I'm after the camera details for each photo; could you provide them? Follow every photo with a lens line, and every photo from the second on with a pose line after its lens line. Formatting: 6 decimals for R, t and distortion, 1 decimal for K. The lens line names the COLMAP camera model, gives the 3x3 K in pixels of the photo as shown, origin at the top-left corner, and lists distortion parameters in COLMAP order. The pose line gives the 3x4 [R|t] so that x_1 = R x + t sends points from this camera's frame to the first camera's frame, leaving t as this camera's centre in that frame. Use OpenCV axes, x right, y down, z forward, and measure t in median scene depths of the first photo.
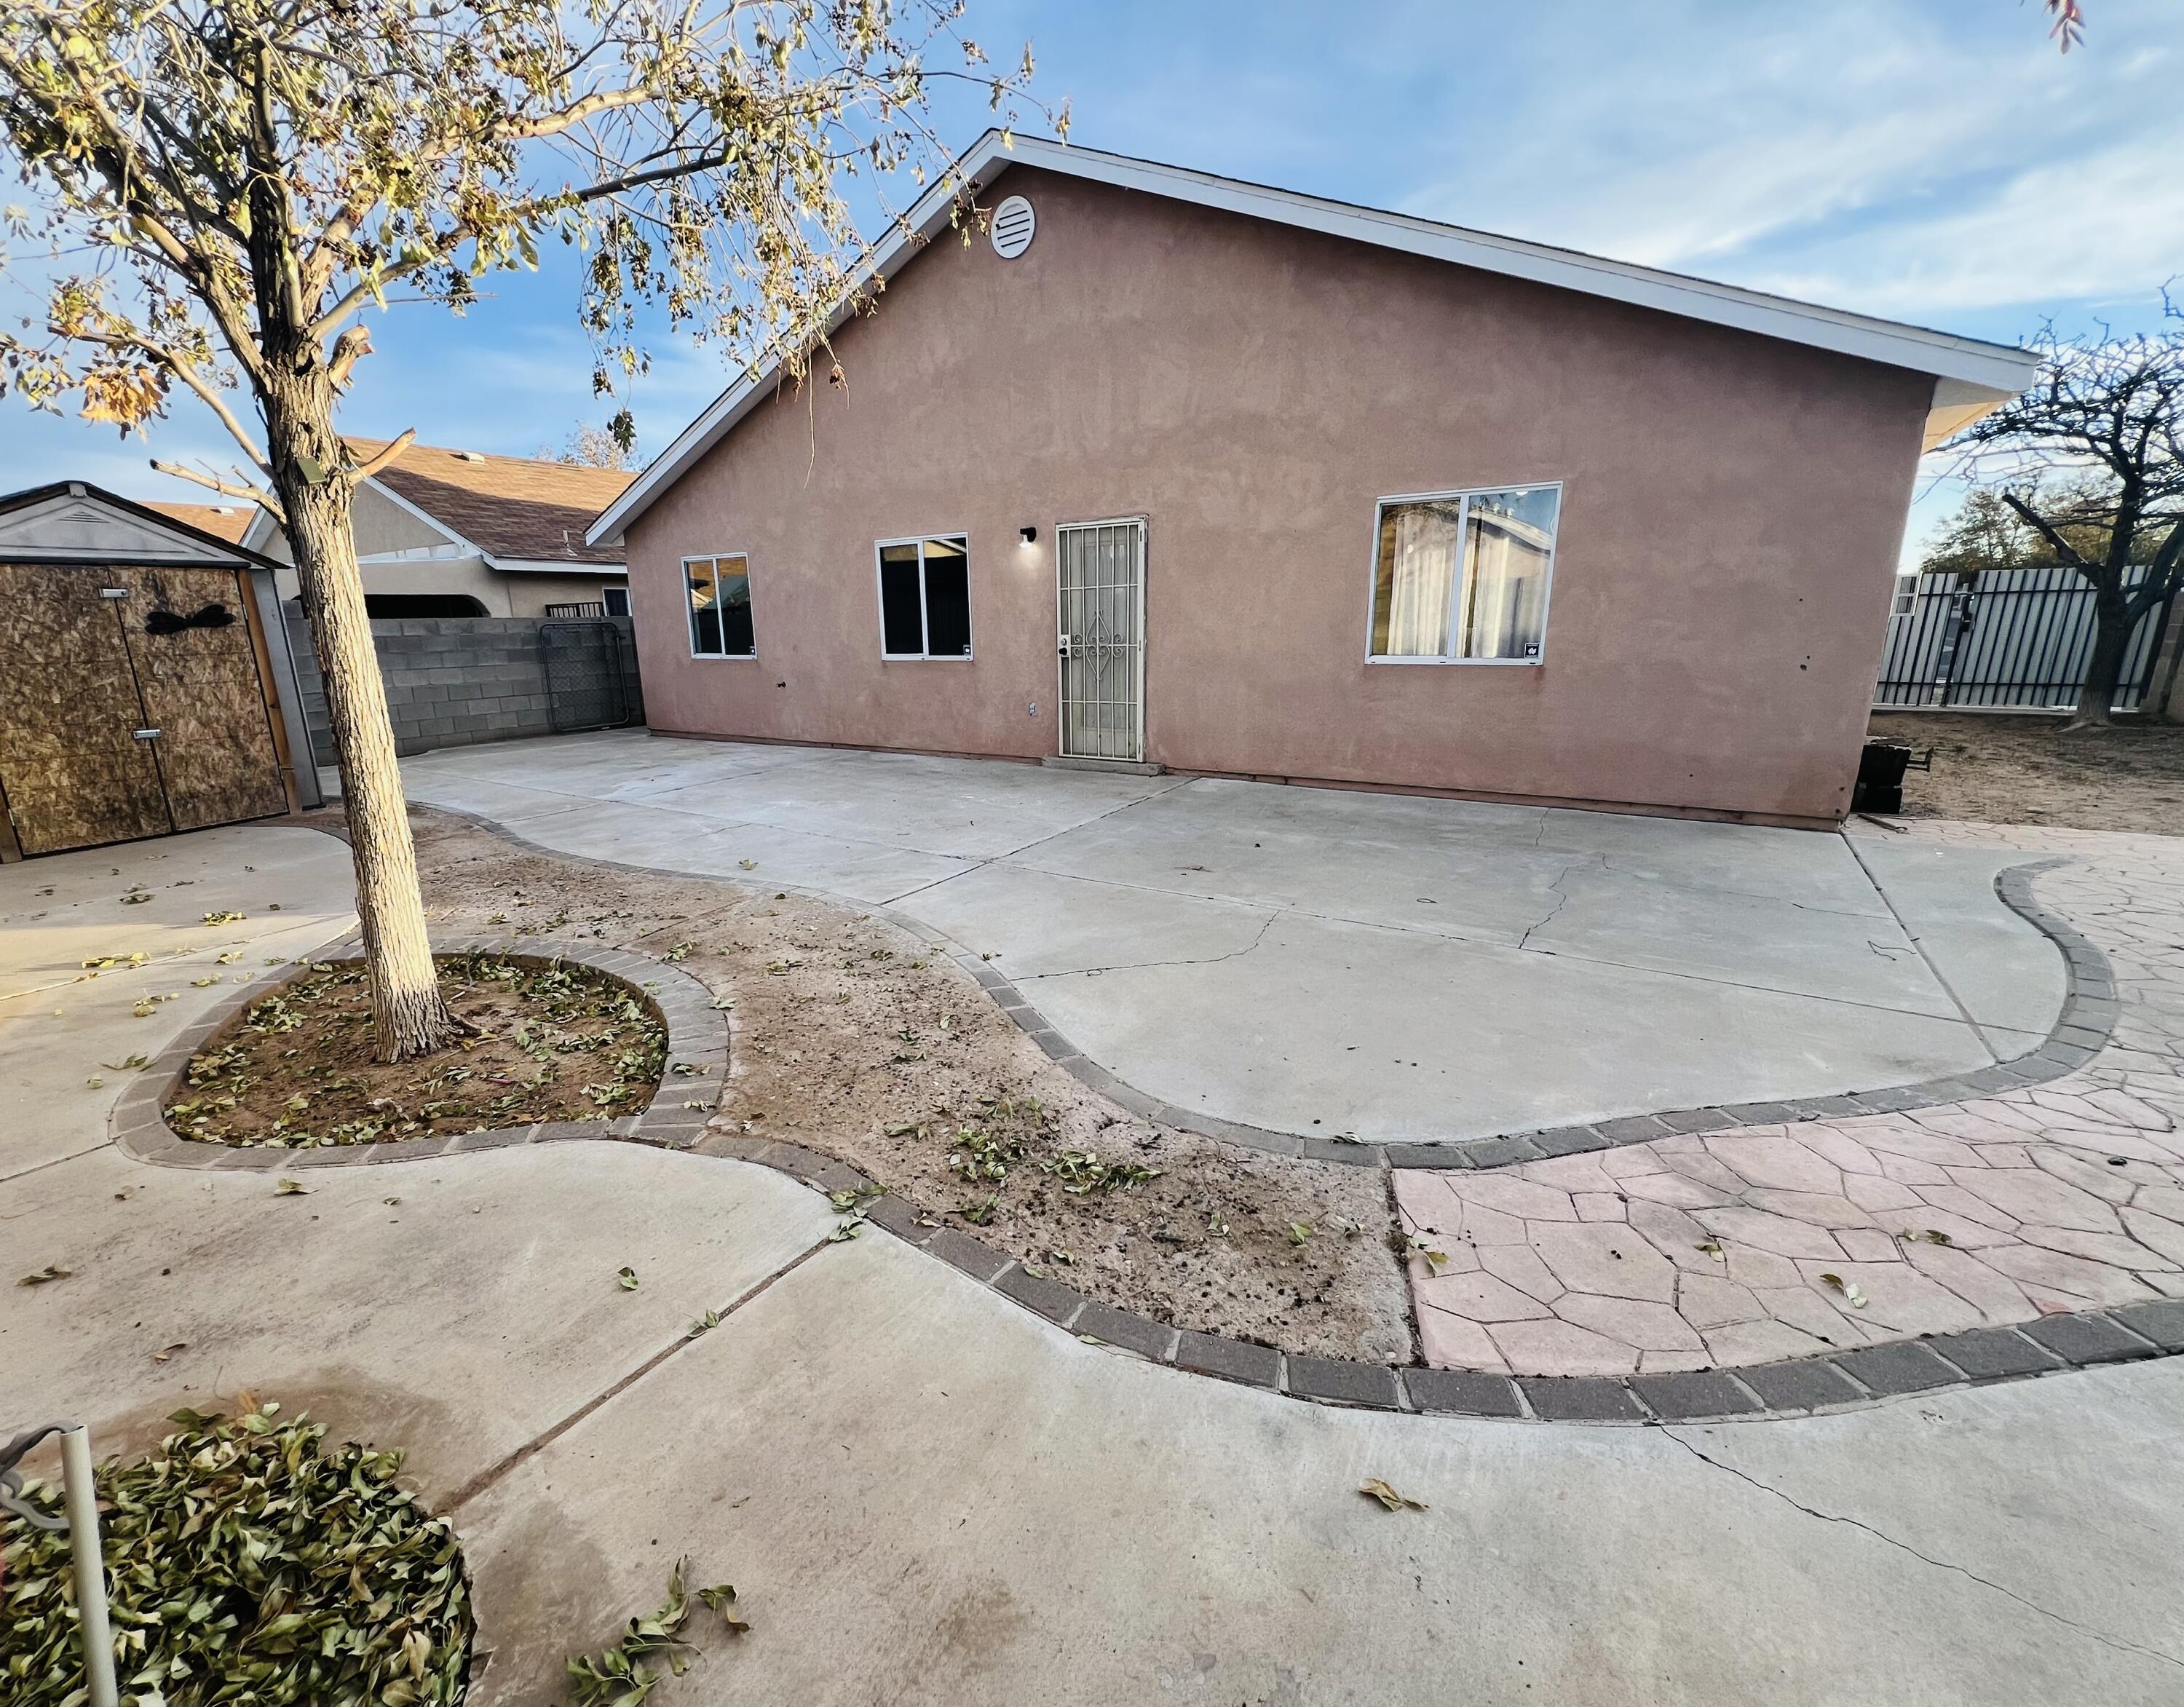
lens RADIAL K [[909.6, 0, 1000.0], [0, 909.6, 857.1], [0, 0, 1]] dist [-0.002750, 0.000973]
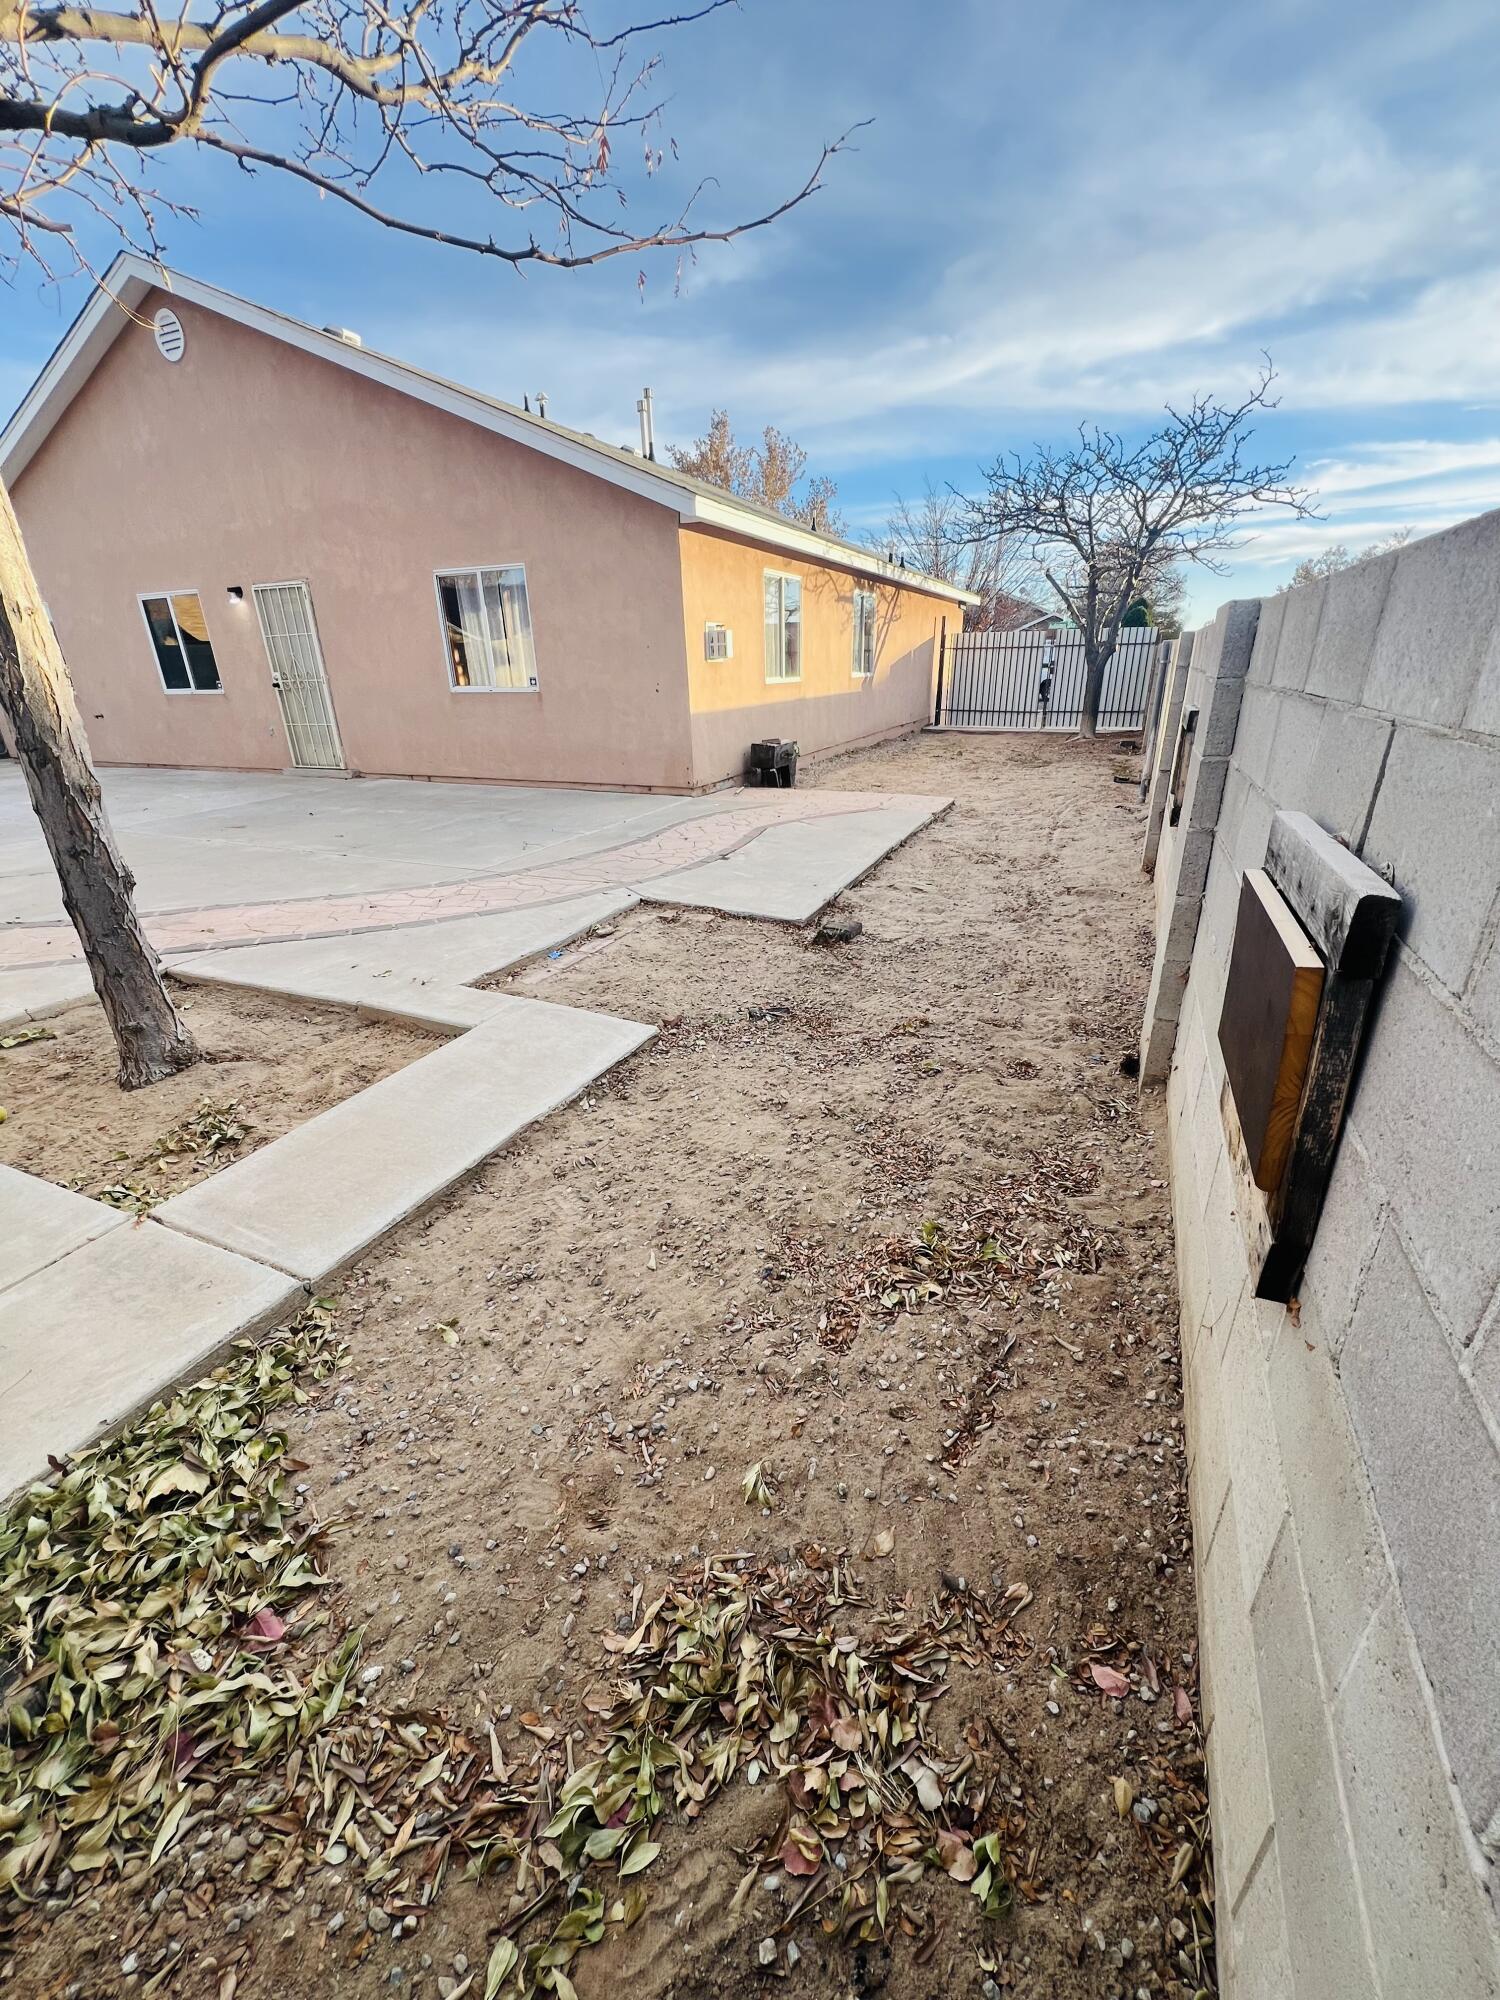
lens RADIAL K [[803.8, 0, 761.0], [0, 803.8, 997.9], [0, 0, 1]] dist [-0.002213, 0.000959]
pose [[0.982950, -0.066208, 0.171540, 0.552744], [0.042812, 0.989692, 0.136666, 0.100247], [-0.178820, -0.126992, 0.975652, -0.346024]]
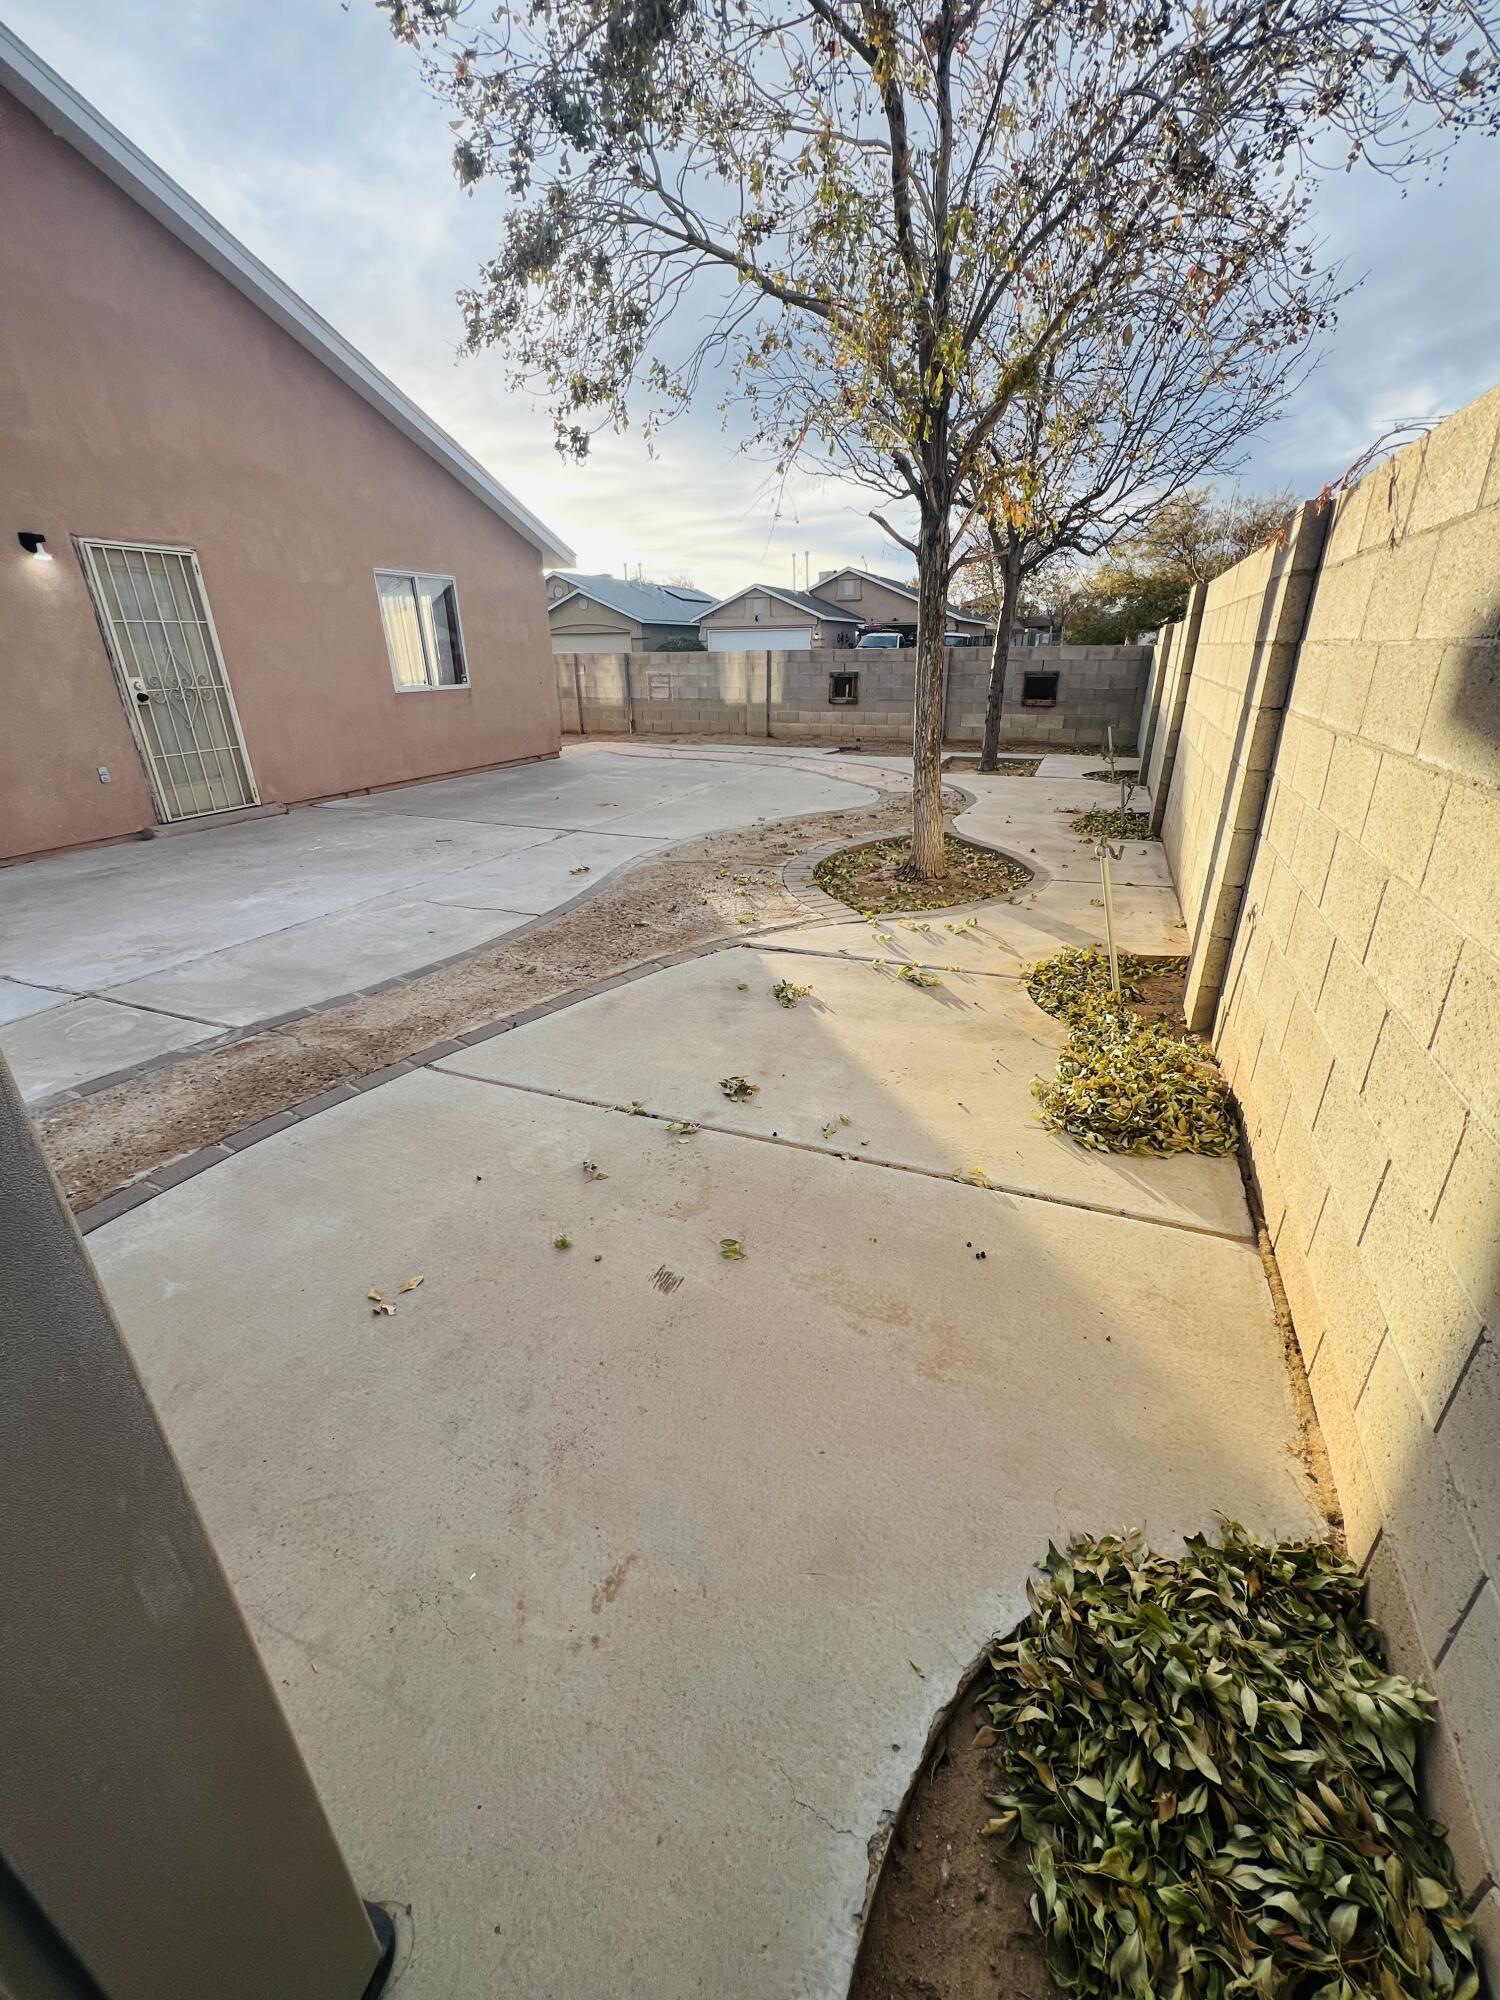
lens RADIAL K [[803.8, 0, 756.6], [0, 803.8, 996.3], [0, 0, 1]] dist [-0.002213, 0.000959]
pose [[-0.201150, -0.365341, 0.908881, -0.882131], [0.262066, 0.873953, 0.409300, -0.142383], [-0.943854, 0.320518, -0.080052, 0.624628]]
